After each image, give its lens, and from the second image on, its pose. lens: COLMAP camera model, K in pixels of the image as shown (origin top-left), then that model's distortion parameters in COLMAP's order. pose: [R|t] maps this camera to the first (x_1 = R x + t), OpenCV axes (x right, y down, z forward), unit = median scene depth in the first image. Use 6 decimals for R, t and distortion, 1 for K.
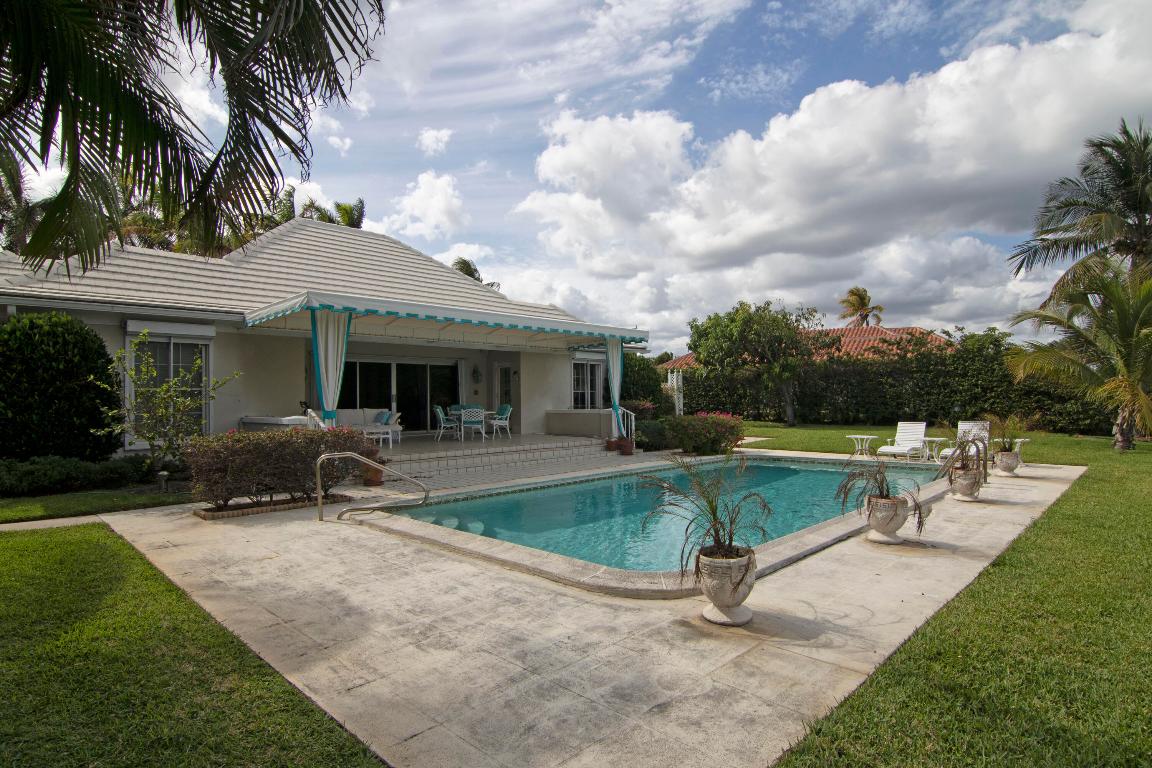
lens RADIAL K [[608.5, 0, 569.1], [0, 608.5, 384.2], [0, 0, 1]] dist [-0.002658, -0.018950]
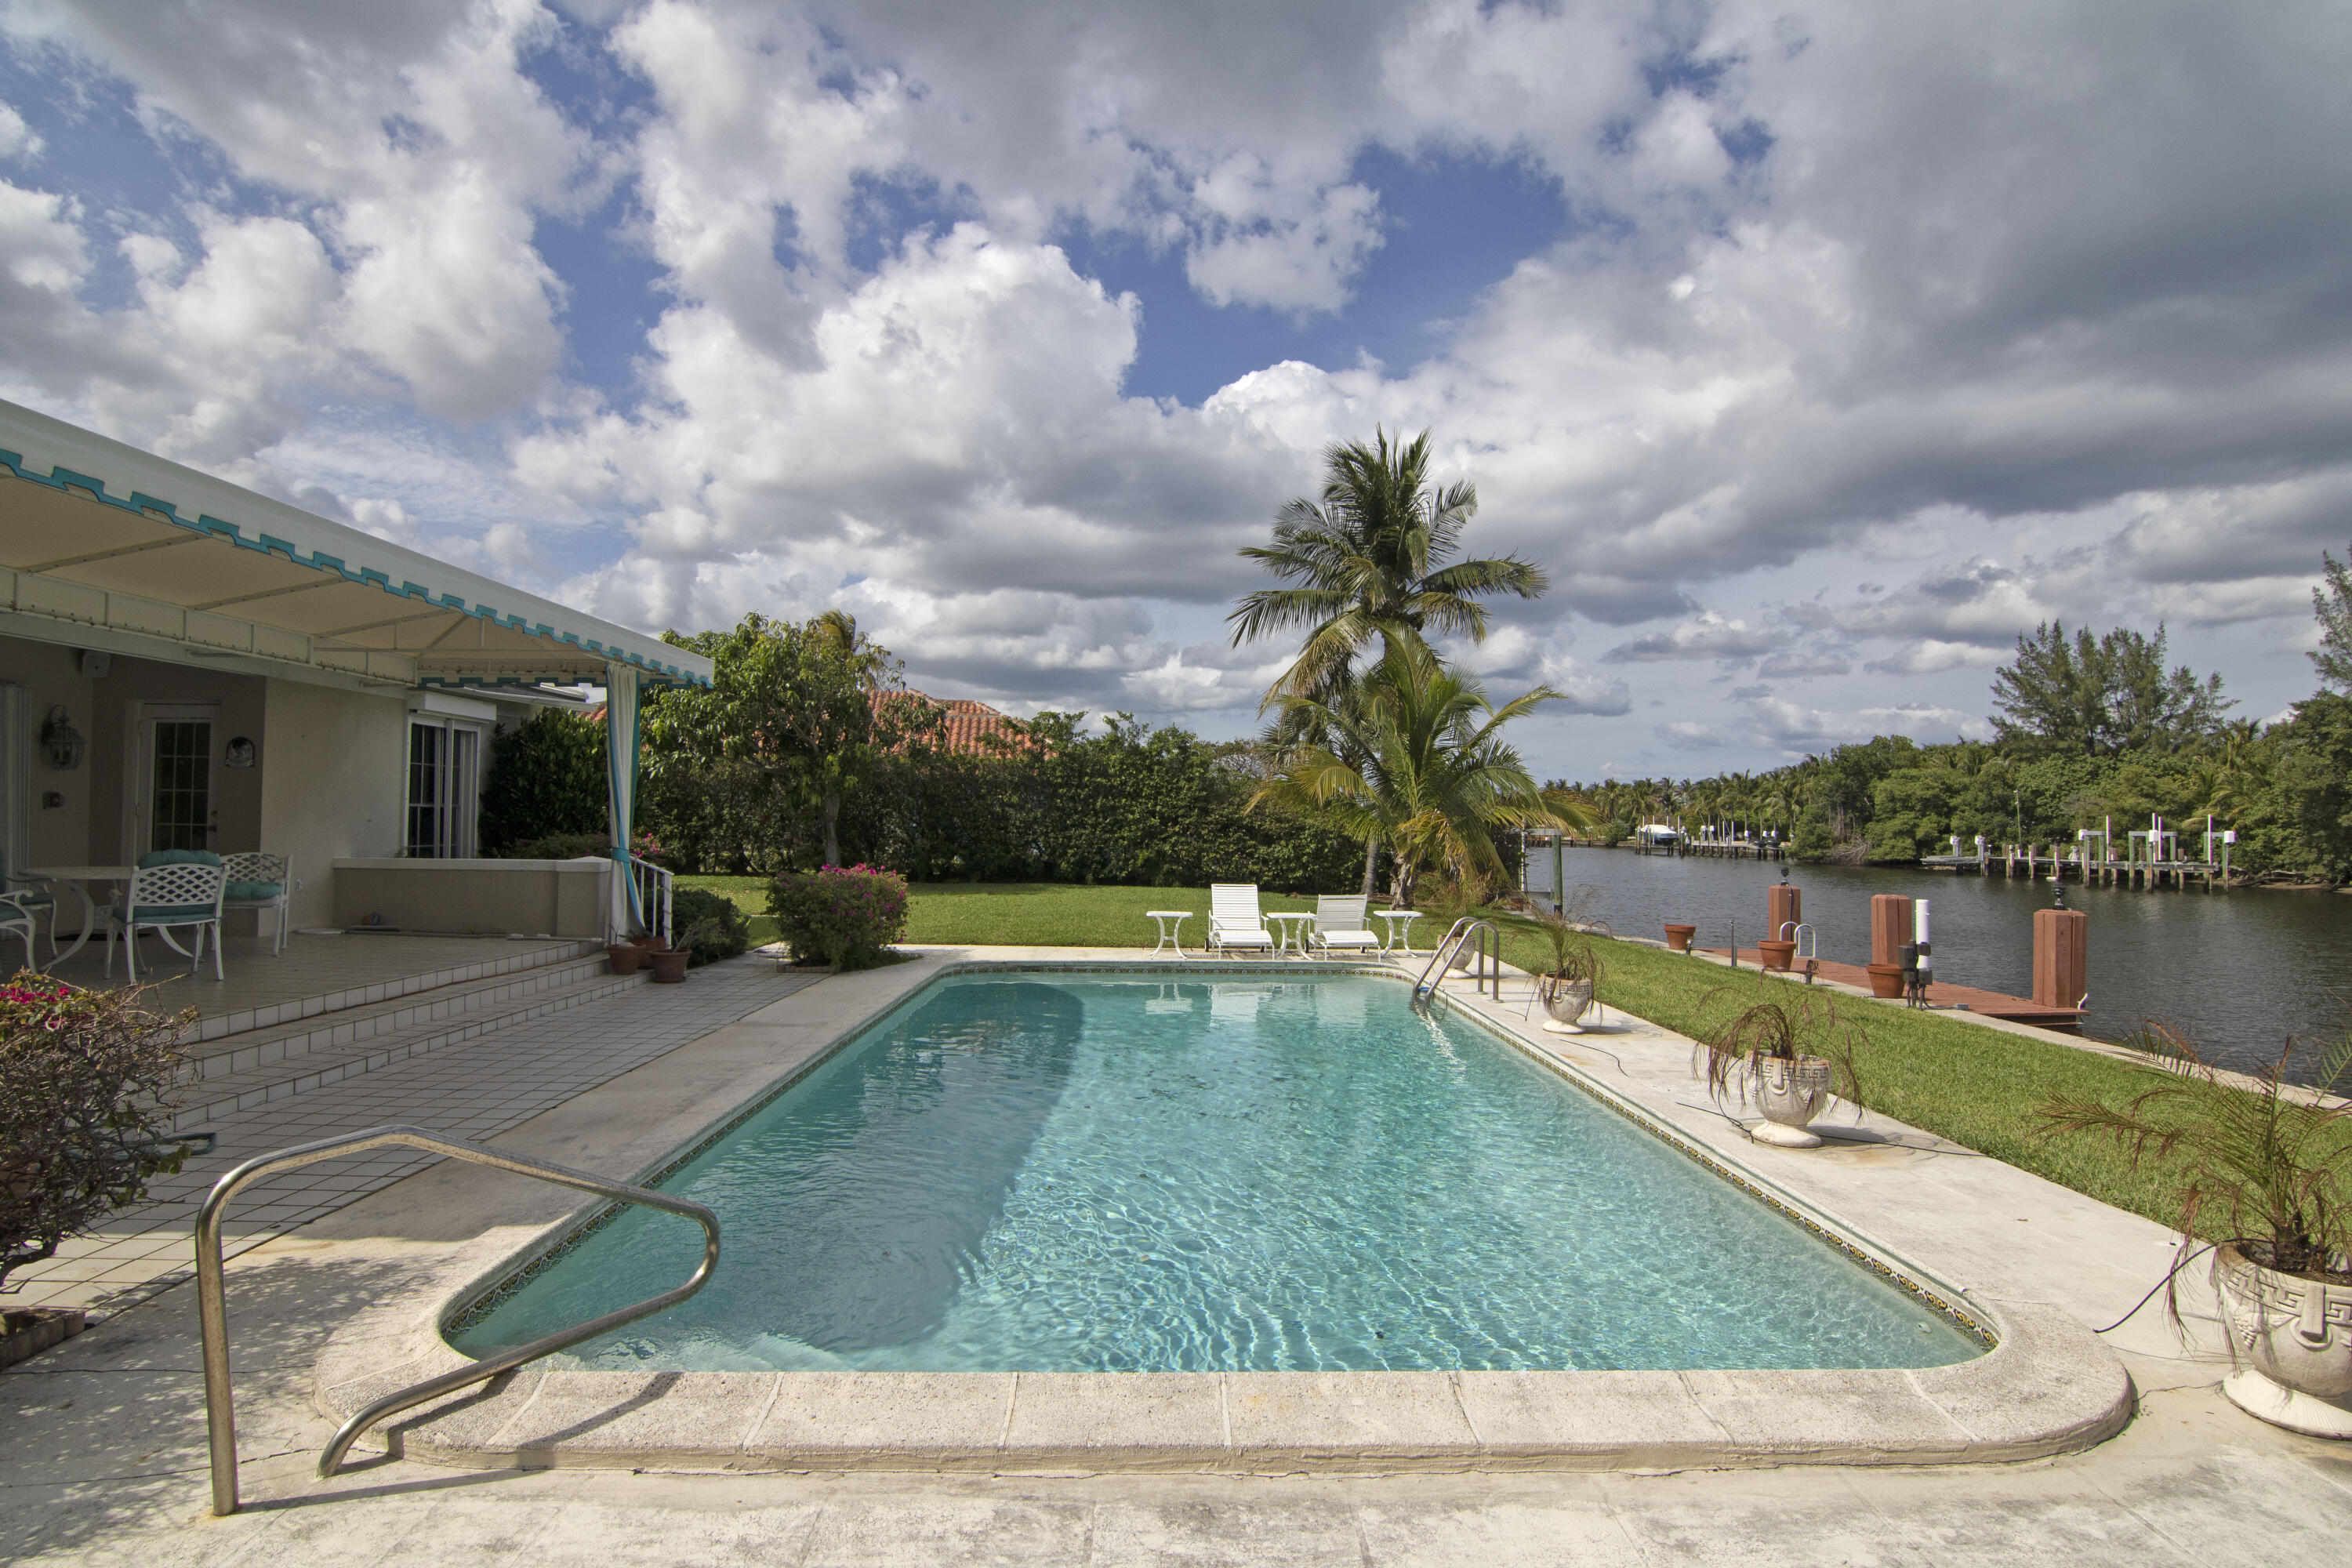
lens RADIAL K [[1200.8, 0, 1179.6], [0, 1200.8, 793.3], [0, 0, 1]] dist [0.002220, -0.015473]
pose [[0.691673, 0.036021, 0.721312, -0.196208], [-0.037181, 0.999207, -0.014244, -0.002009], [-0.721253, -0.016967, 0.692464, 0.220065]]
